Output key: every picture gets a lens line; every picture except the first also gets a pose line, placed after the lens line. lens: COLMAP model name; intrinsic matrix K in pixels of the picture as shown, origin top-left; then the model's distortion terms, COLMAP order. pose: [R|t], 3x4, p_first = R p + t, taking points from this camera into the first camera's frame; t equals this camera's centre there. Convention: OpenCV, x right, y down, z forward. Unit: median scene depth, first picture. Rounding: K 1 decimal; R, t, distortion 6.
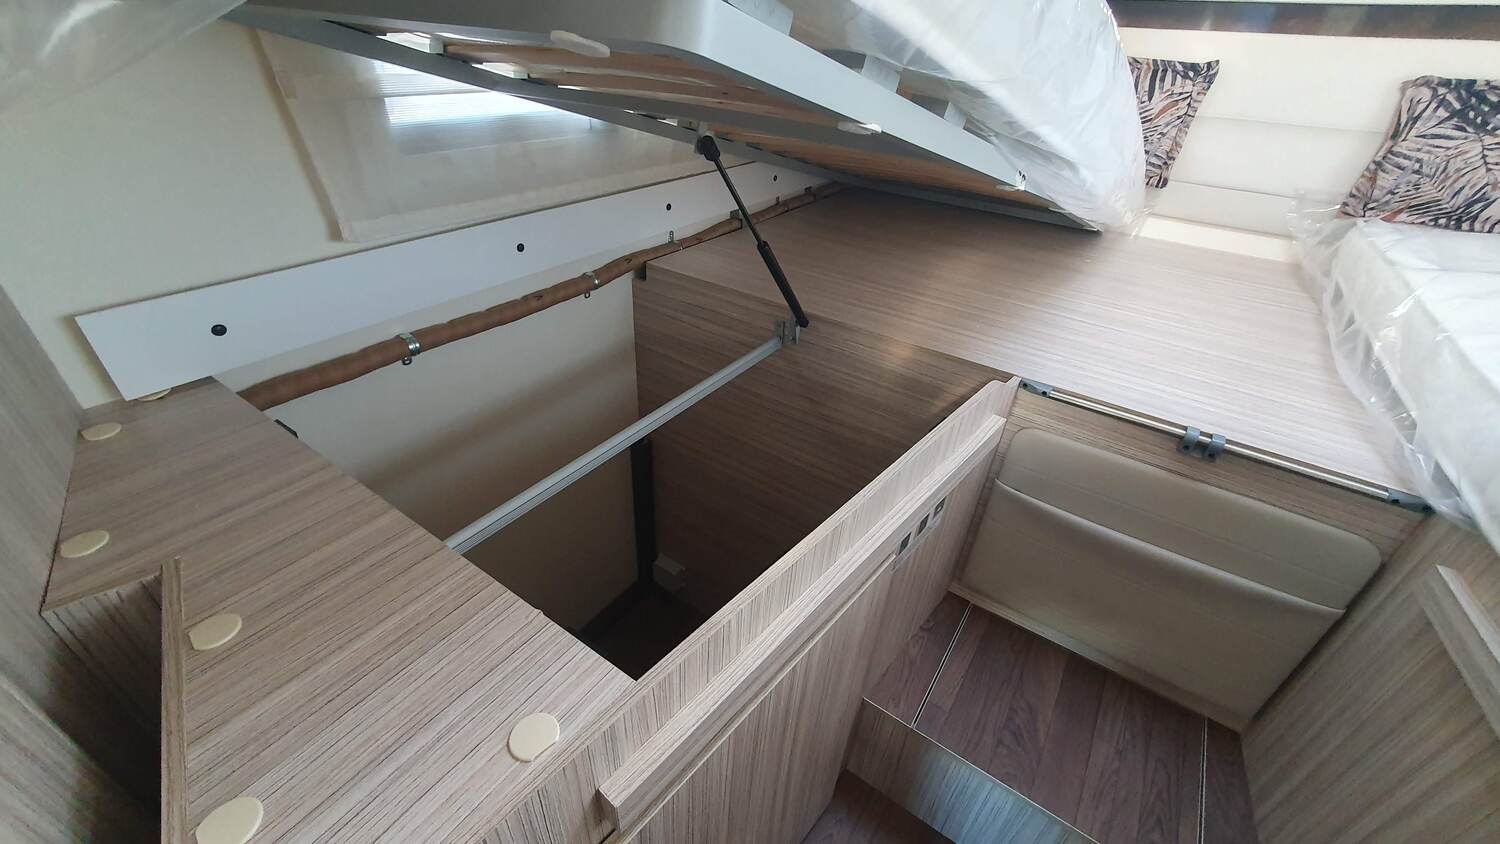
lens RADIAL K [[599.3, 0, 759.1], [0, 599.3, 412.3], [0, 0, 1]] dist [-0.000008, 0.003127]
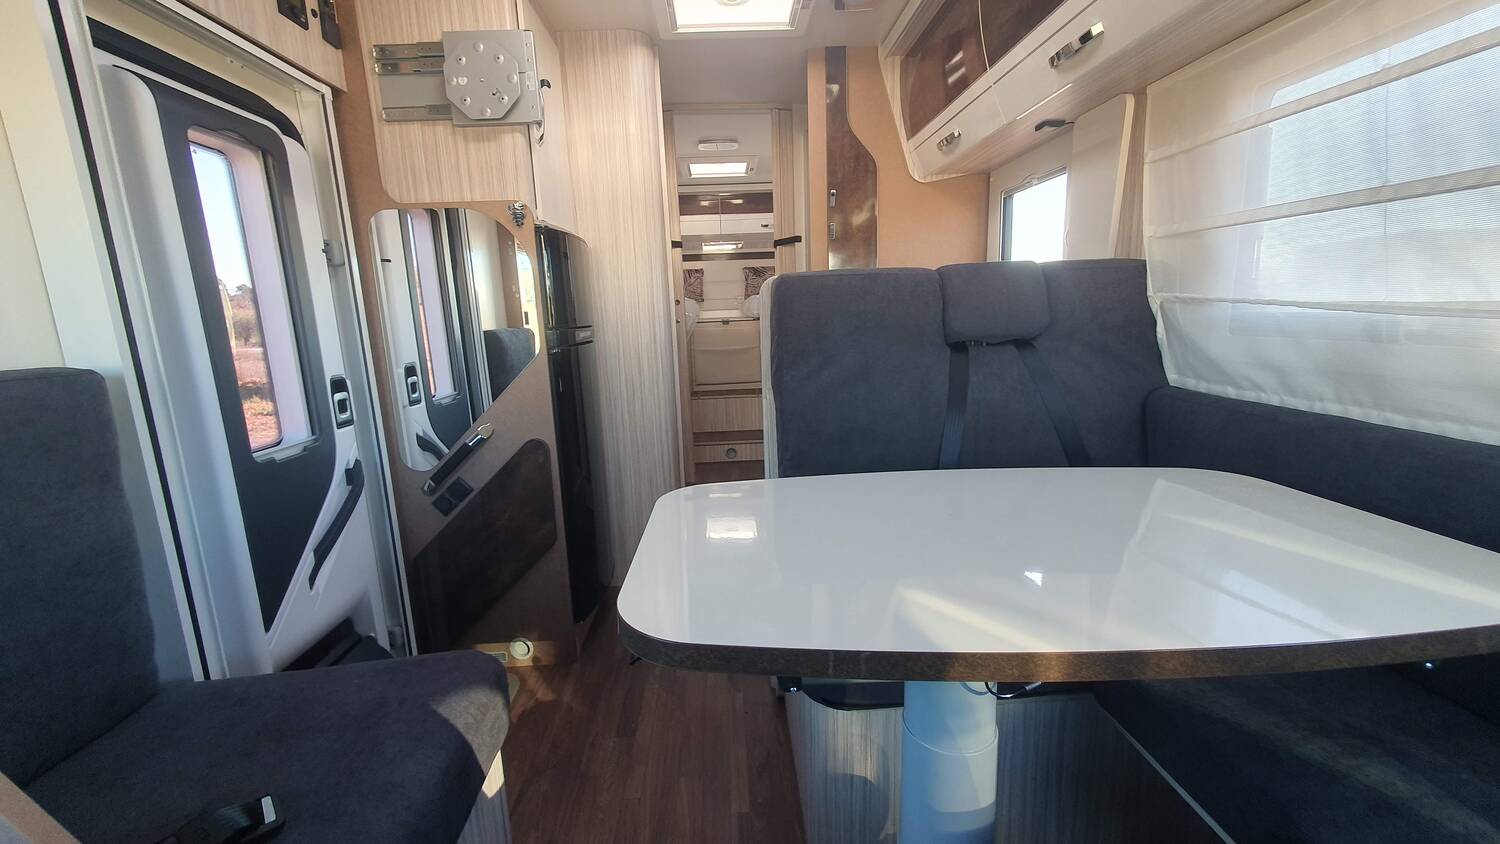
lens RADIAL K [[590.8, 0, 742.6], [0, 590.8, 419.7], [0, 0, 1]] dist [0.002893, -0.000060]
pose [[0.804912, -0.195506, 0.560262, -1.379977], [0.389796, 0.886091, -0.250803, 1.373796], [-0.447410, 0.420262, 0.789433, -1.742468]]
